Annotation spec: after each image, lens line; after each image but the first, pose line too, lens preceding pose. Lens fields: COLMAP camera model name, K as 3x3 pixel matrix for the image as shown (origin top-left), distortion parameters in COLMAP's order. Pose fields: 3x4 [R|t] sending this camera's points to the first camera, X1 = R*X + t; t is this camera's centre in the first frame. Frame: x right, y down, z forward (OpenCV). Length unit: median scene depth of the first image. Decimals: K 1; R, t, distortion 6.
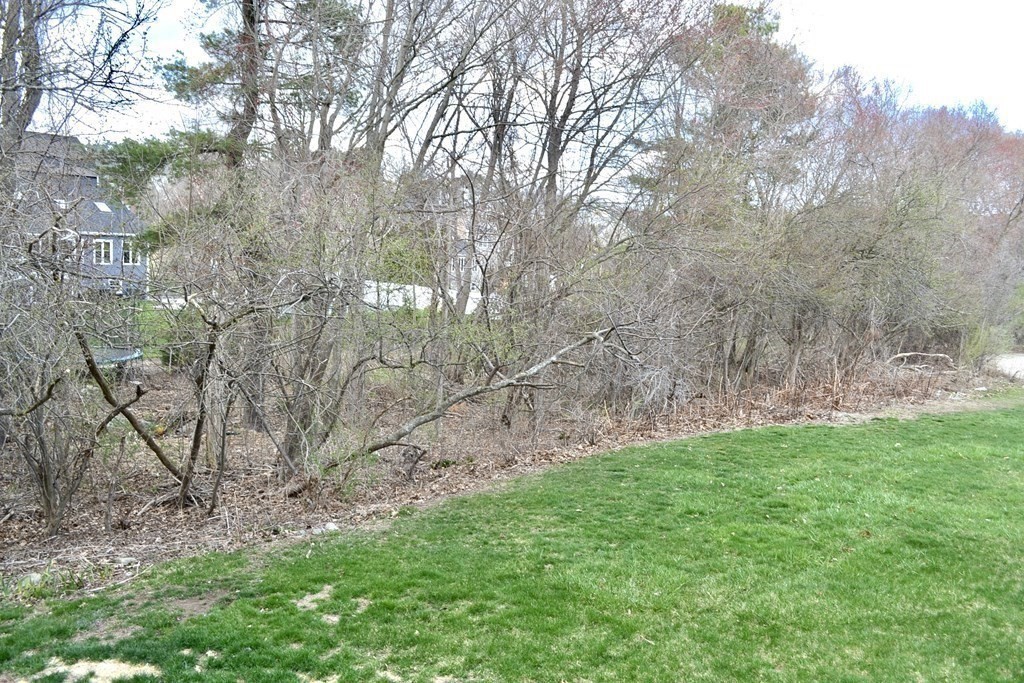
lens RADIAL K [[831.3, 0, 512.0], [0, 831.3, 341.5], [0, 0, 1]] dist [-0.069135, -0.007715]
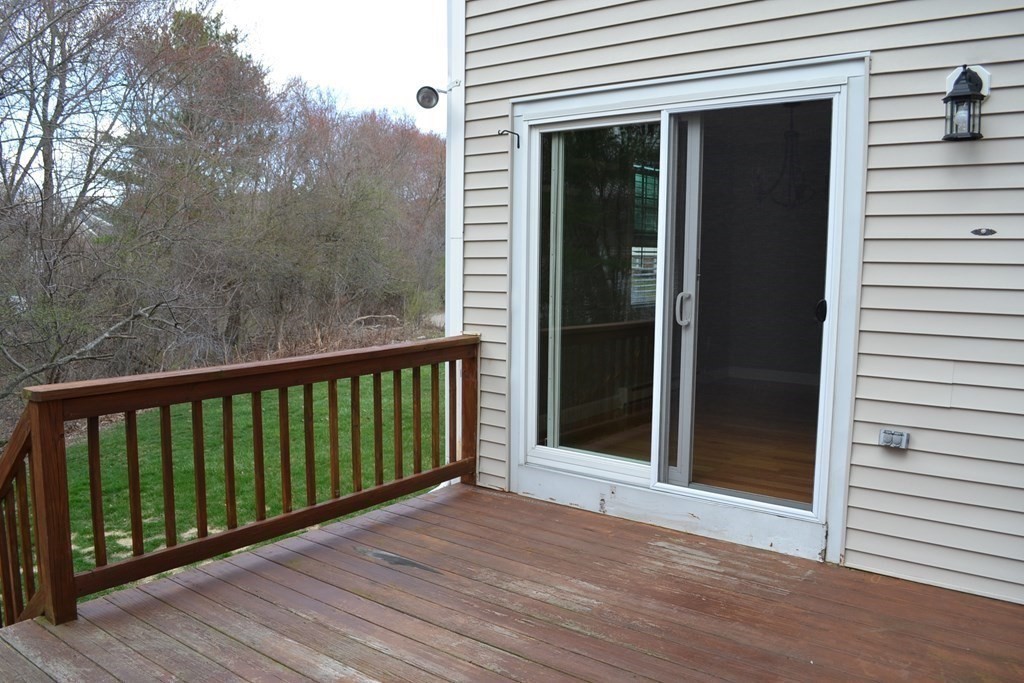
lens RADIAL K [[831.3, 0, 512.0], [0, 831.3, 341.5], [0, 0, 1]] dist [-0.069135, -0.007715]
pose [[0.798383, -0.097083, 0.594272, -0.089459], [0.085941, 0.995185, 0.047119, 0.012215], [-0.595985, 0.013453, 0.802883, -0.142476]]
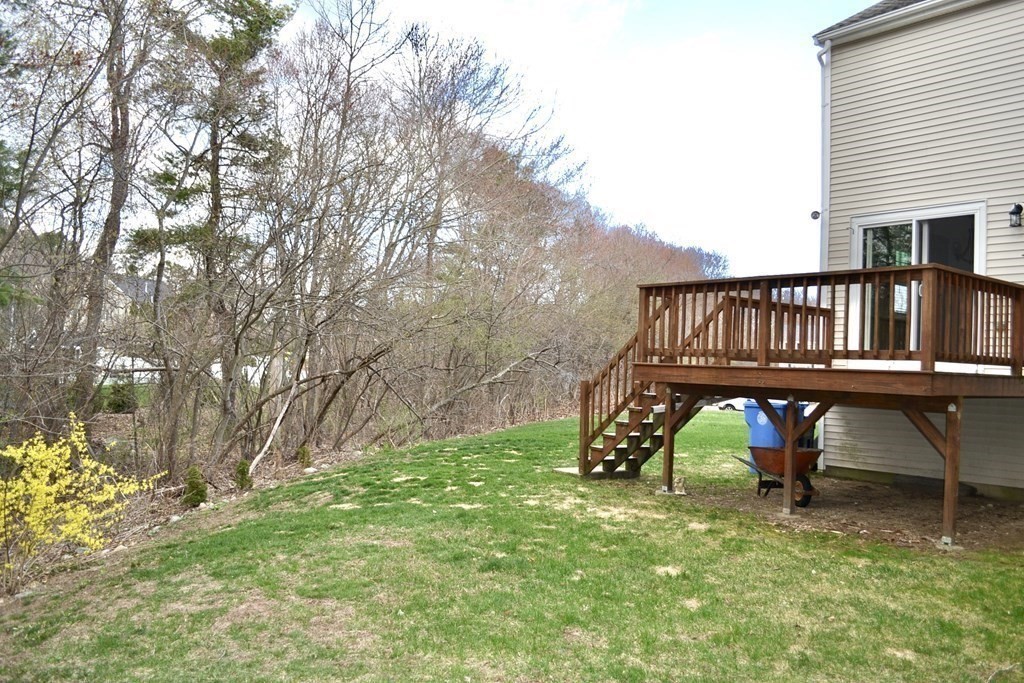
lens RADIAL K [[831.3, 0, 512.0], [0, 831.3, 341.5], [0, 0, 1]] dist [-0.069135, -0.007715]
pose [[0.922825, -0.000926, 0.385218, -0.293387], [0.044113, 0.993673, -0.103290, 0.067536], [-0.382685, 0.112311, 0.917027, -0.310198]]
